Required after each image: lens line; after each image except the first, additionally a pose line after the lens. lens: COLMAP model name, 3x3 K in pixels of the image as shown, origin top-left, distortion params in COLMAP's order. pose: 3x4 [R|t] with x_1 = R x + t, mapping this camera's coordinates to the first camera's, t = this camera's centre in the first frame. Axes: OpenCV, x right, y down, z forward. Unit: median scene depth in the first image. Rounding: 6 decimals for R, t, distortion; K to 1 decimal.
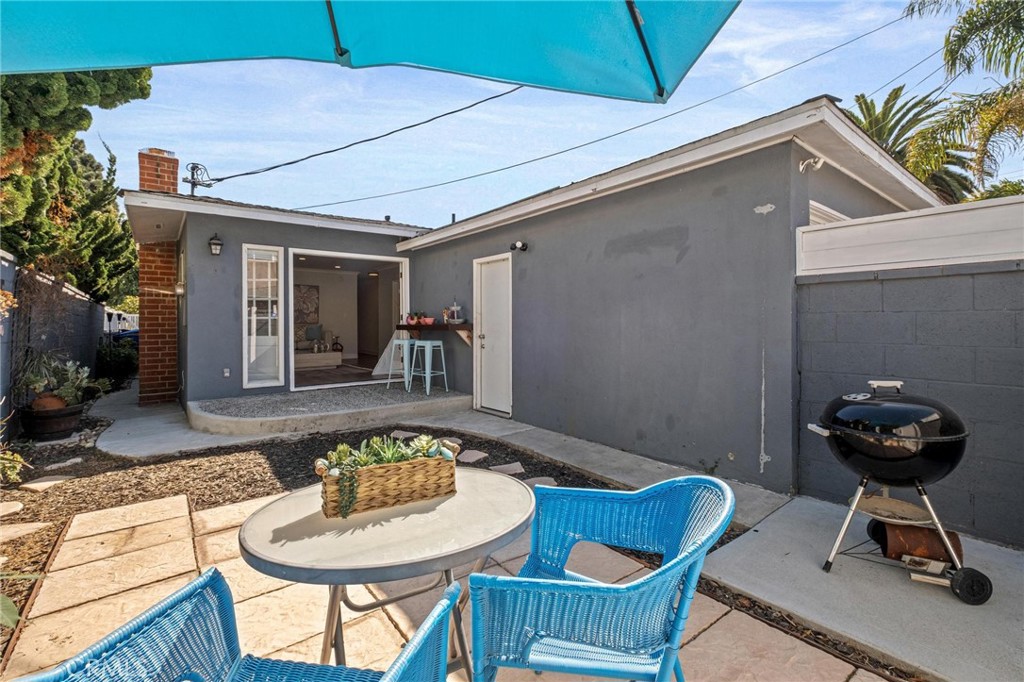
lens RADIAL K [[453.6, 0, 520.0], [0, 453.6, 326.2], [0, 0, 1]] dist [0.000445, -0.000093]
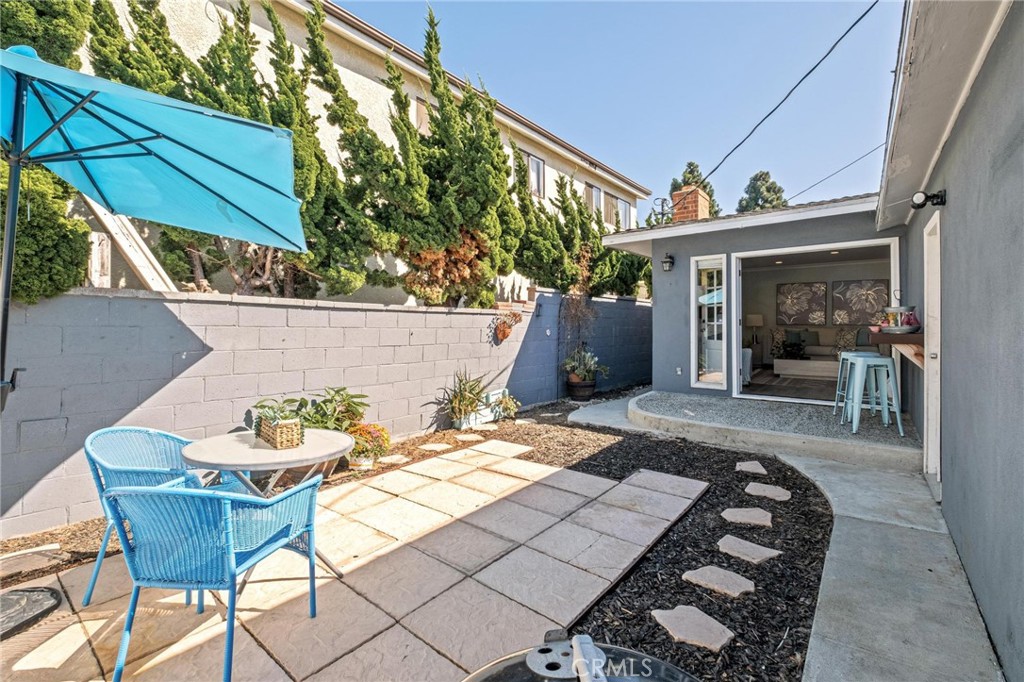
lens RADIAL K [[453.6, 0, 520.0], [0, 453.6, 326.2], [0, 0, 1]] dist [0.000445, -0.000093]
pose [[0.229734, 0.008746, -0.973214, 0.382414], [-0.001458, 0.999962, 0.008643, -0.021557], [0.973252, -0.000567, 0.229738, 0.341161]]
